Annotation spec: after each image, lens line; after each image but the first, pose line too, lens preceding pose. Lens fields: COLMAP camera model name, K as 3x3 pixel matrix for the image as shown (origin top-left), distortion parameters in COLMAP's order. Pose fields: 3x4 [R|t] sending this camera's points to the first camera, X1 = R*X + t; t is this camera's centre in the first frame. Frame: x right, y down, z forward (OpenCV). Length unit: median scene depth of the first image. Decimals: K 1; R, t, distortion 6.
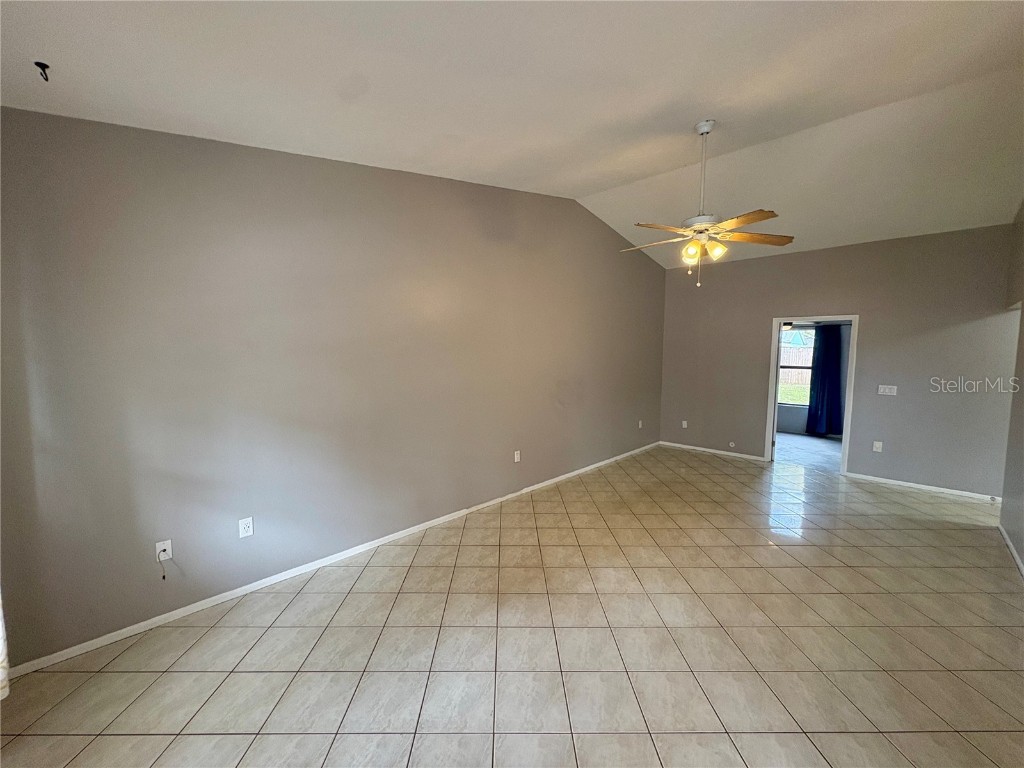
lens RADIAL K [[405.6, 0, 511.3], [0, 405.6, 382.5], [0, 0, 1]] dist [-0.002039, -0.000039]
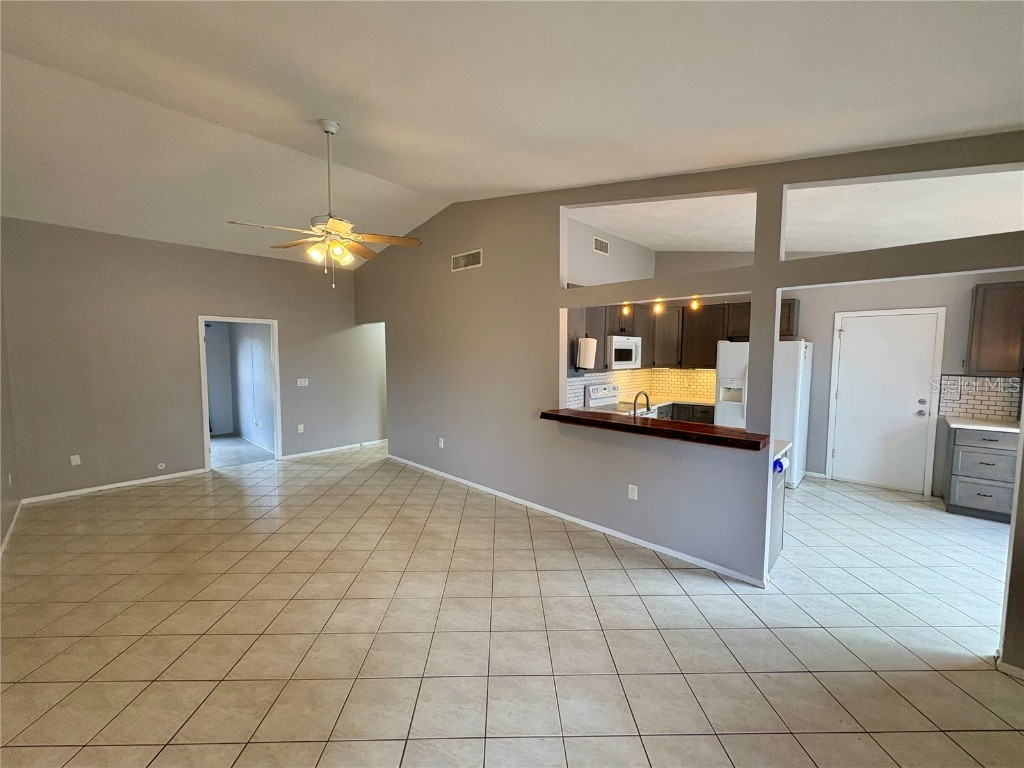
lens RADIAL K [[405.6, 0, 511.3], [0, 405.6, 382.5], [0, 0, 1]] dist [-0.002039, -0.000039]
pose [[-0.014716, -0.079484, 0.996728, -0.553313], [0.073914, 0.994022, 0.080359, -0.058223], [-0.997156, 0.074854, -0.008753, 0.605442]]
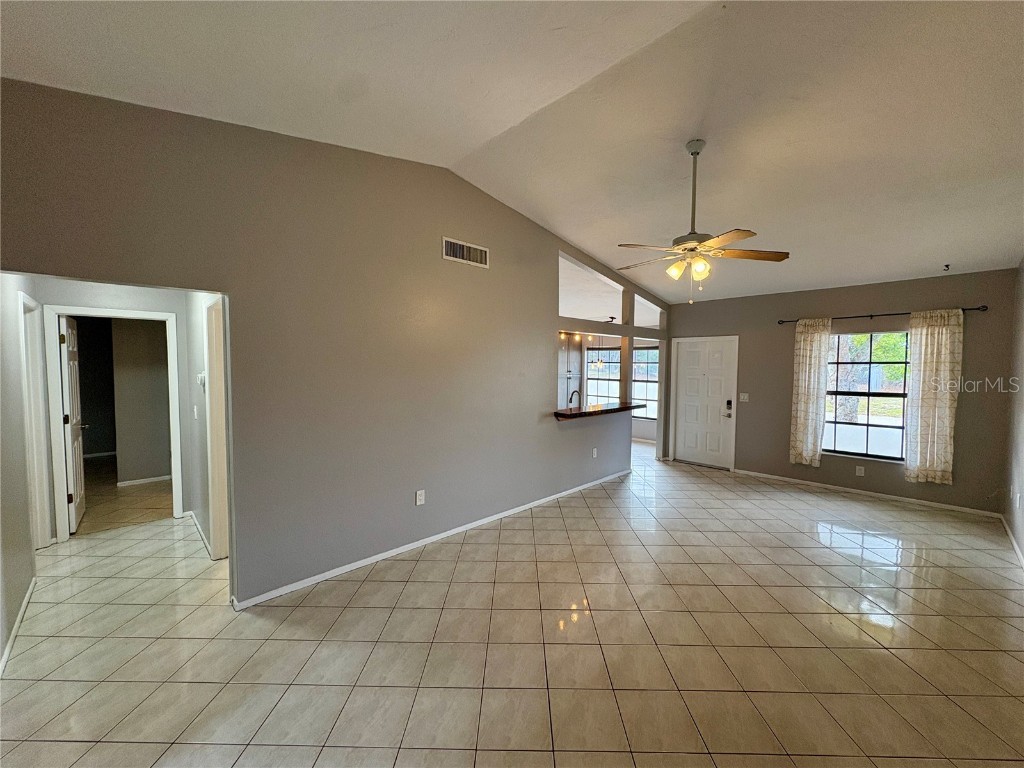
lens RADIAL K [[405.6, 0, 511.3], [0, 405.6, 382.5], [0, 0, 1]] dist [-0.002039, -0.000039]
pose [[-0.999659, -0.008396, 0.024727, 0.880293], [-0.005440, 0.993088, 0.117242, -0.158139], [-0.025540, 0.117068, -0.992795, 2.047088]]
